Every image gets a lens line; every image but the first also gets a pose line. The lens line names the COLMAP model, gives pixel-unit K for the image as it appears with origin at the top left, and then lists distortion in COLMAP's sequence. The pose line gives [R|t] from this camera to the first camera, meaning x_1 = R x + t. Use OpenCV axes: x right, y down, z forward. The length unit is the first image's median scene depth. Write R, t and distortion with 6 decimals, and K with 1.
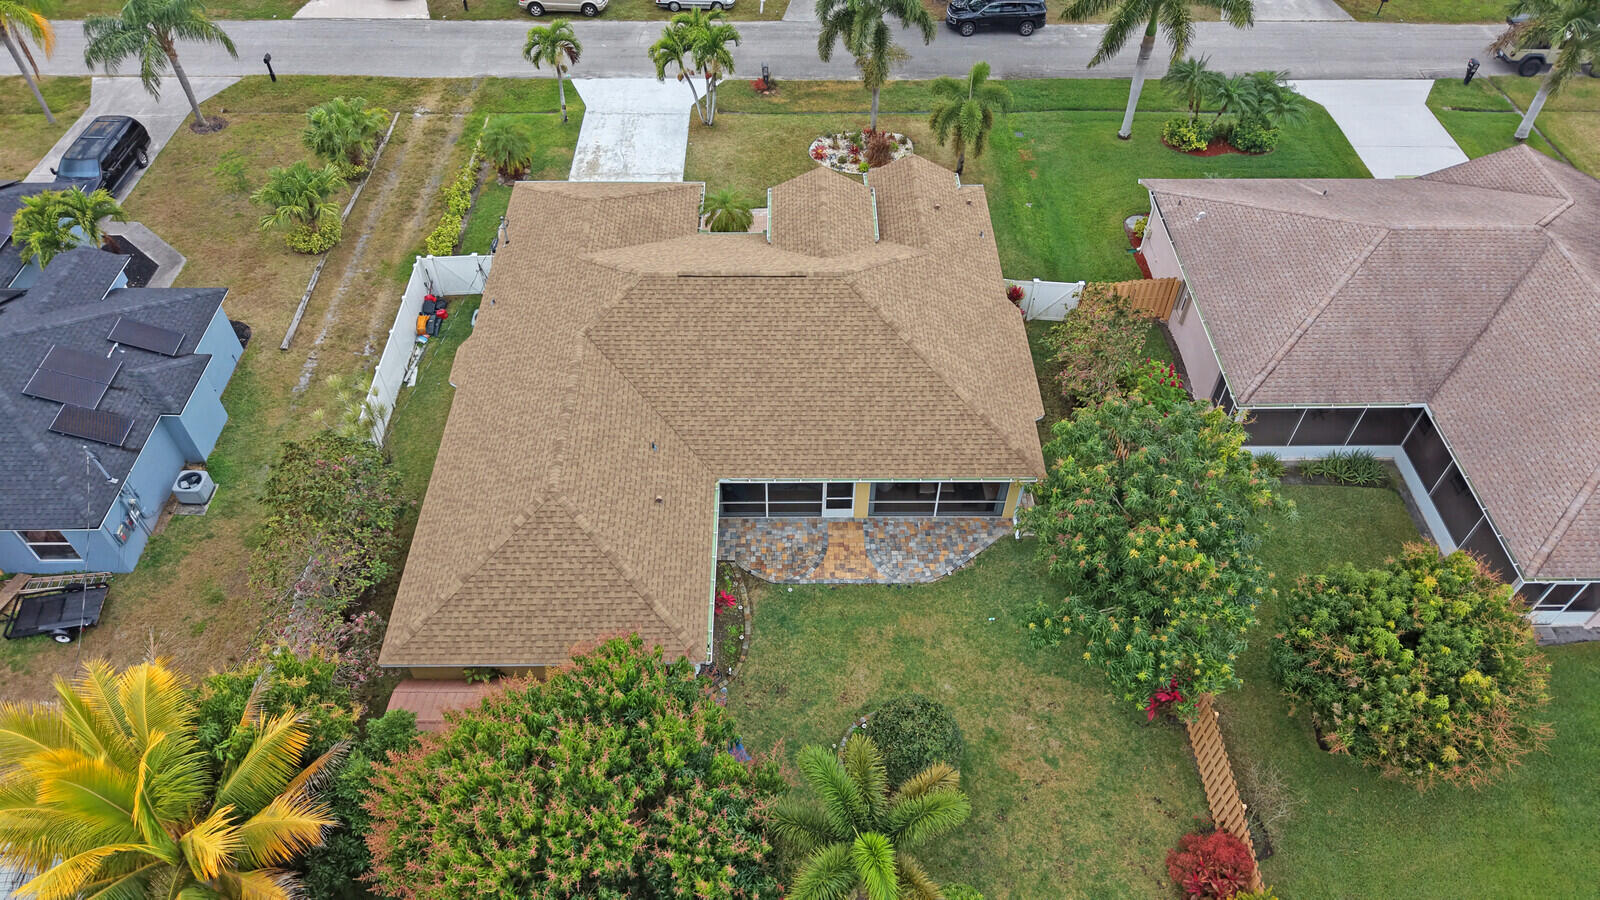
lens RADIAL K [[1070.0, 0, 800.0], [0, 1070.0, 450.0], [0, 0, 1]] dist [0.028885, -0.031279]
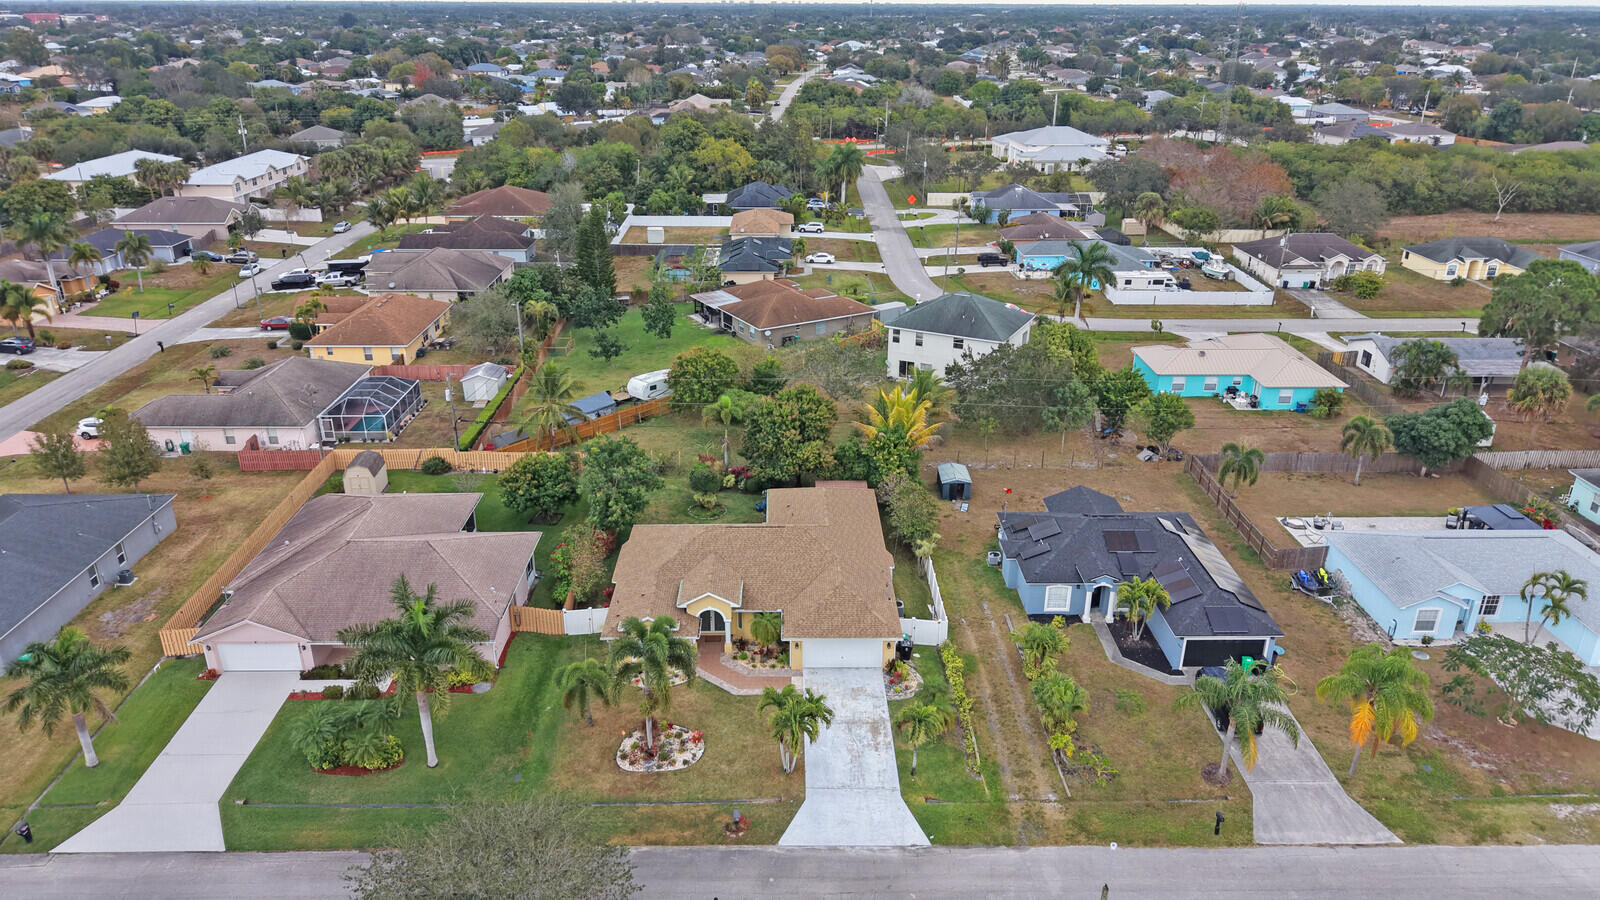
lens RADIAL K [[1064.6, 0, 802.8], [0, 1064.6, 444.0], [0, 0, 1]] dist [0.092052, -0.136630]
pose [[-0.999933, -0.009437, -0.006643, -0.100969], [-0.009440, 0.337744, 0.941191, -1.671055], [-0.006638, 0.941191, -0.337810, 1.176140]]
